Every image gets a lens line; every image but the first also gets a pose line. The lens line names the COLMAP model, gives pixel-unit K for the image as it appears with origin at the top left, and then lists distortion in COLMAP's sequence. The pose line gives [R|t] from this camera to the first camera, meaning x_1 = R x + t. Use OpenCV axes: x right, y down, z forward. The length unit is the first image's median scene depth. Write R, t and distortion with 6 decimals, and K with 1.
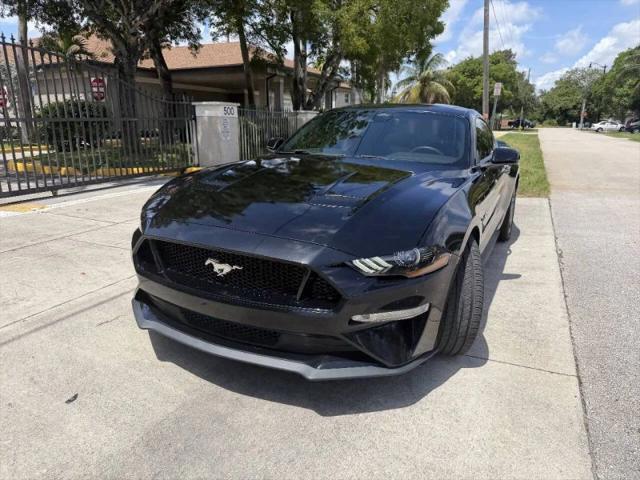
lens RADIAL K [[453.1, 0, 324.5], [0, 453.1, 233.5], [0, 0, 1]] dist [0.018081, -0.028210]
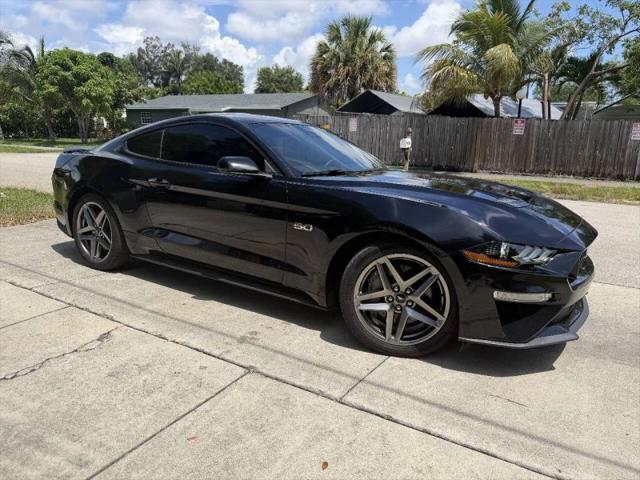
lens RADIAL K [[453.1, 0, 322.2], [0, 453.1, 241.5], [0, 0, 1]] dist [0.018081, -0.028210]
pose [[0.109757, -0.231492, 0.966625, -0.340559], [0.214145, 0.955170, 0.204433, -0.083633], [-0.970616, 0.184560, 0.154409, 0.323953]]
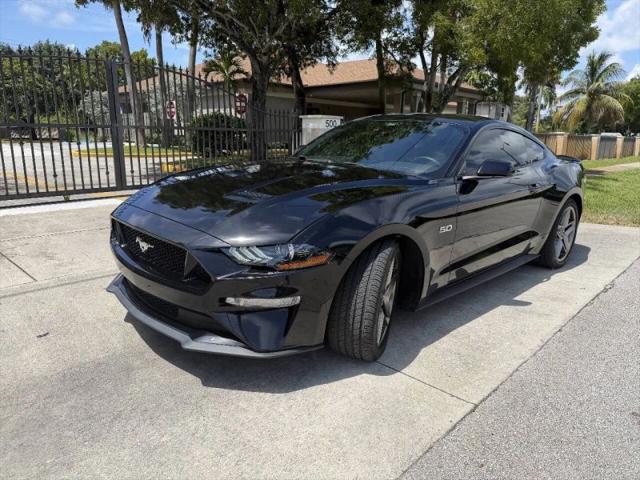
lens RADIAL K [[453.1, 0, 316.9], [0, 453.1, 238.8], [0, 0, 1]] dist [0.018081, -0.028210]
pose [[0.941917, 0.092633, -0.322817, 0.121568], [-0.099096, 0.995071, -0.003604, 0.003672], [0.320892, 0.035385, 0.946454, 0.002777]]
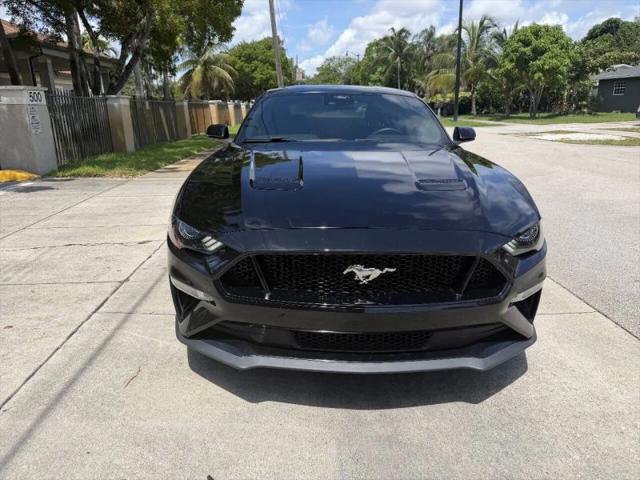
lens RADIAL K [[453.1, 0, 323.1], [0, 453.1, 238.4], [0, 0, 1]] dist [0.018081, -0.028210]
pose [[0.891121, -0.144828, 0.430033, -0.137789], [0.127575, 0.989435, 0.068863, -0.012756], [-0.435463, -0.006504, 0.900183, 0.053656]]
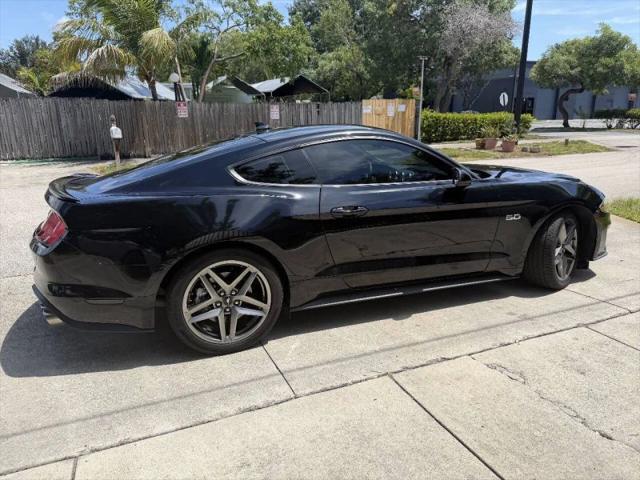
lens RADIAL K [[453.1, 0, 324.3], [0, 453.1, 241.2], [0, 0, 1]] dist [0.018081, -0.028210]
pose [[-0.741027, -0.182243, 0.646271, -0.190333], [0.162822, 0.884972, 0.436249, -0.199628], [-0.651435, 0.428500, -0.626115, 0.703220]]
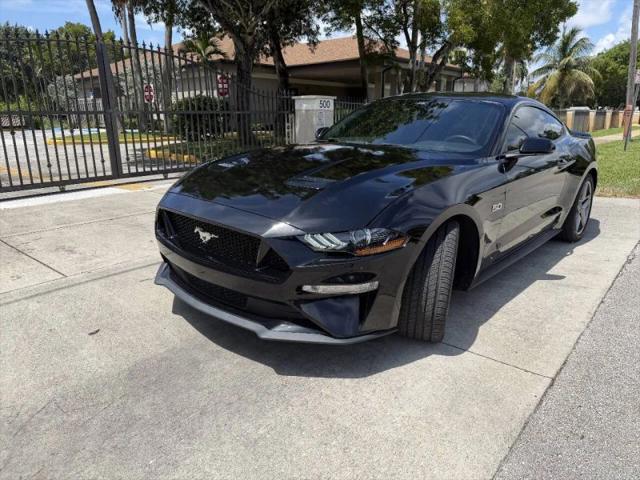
lens RADIAL K [[453.1, 0, 320.7], [0, 453.1, 235.7], [0, 0, 1]] dist [0.018081, -0.028210]
pose [[0.961820, 0.066489, -0.265483, 0.076063], [-0.061868, 0.997752, 0.025741, 0.005794], [0.266598, -0.008333, 0.963772, -0.008233]]
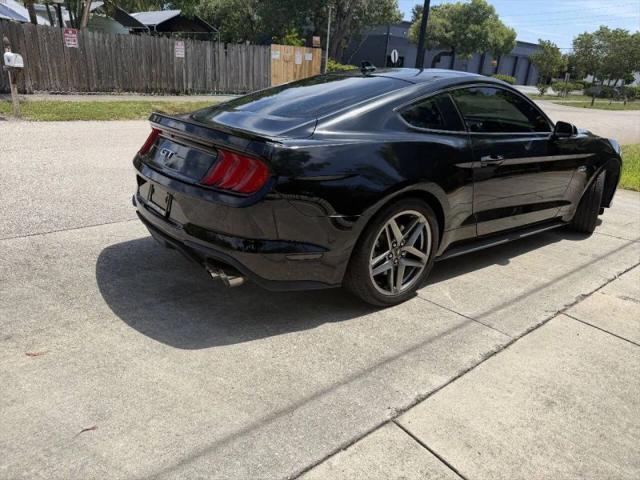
lens RADIAL K [[453.1, 0, 319.8], [0, 453.1, 240.4], [0, 0, 1]] dist [0.018081, -0.028210]
pose [[-0.895288, -0.220850, 0.386891, -0.029720], [0.033118, 0.833067, 0.552179, -0.211485], [-0.444255, 0.507173, -0.738521, 0.801679]]
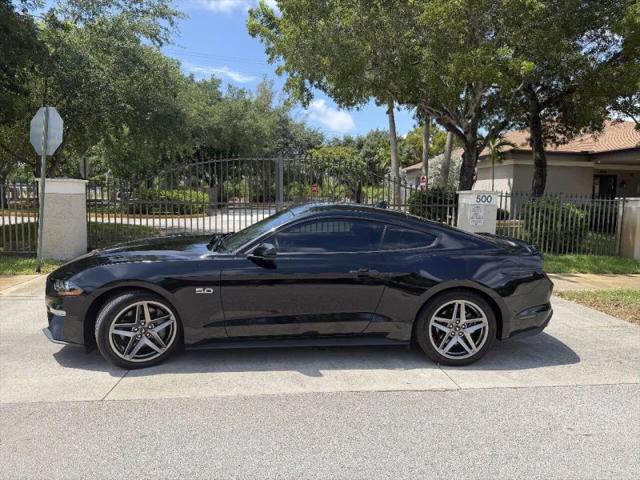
lens RADIAL K [[453.1, 0, 322.4], [0, 453.1, 244.4], [0, 0, 1]] dist [0.018081, -0.028210]
pose [[0.518141, 0.100832, -0.849331, 0.479591], [-0.224079, 0.974344, -0.021028, -0.064233], [0.825420, 0.201213, 0.527442, 0.169546]]
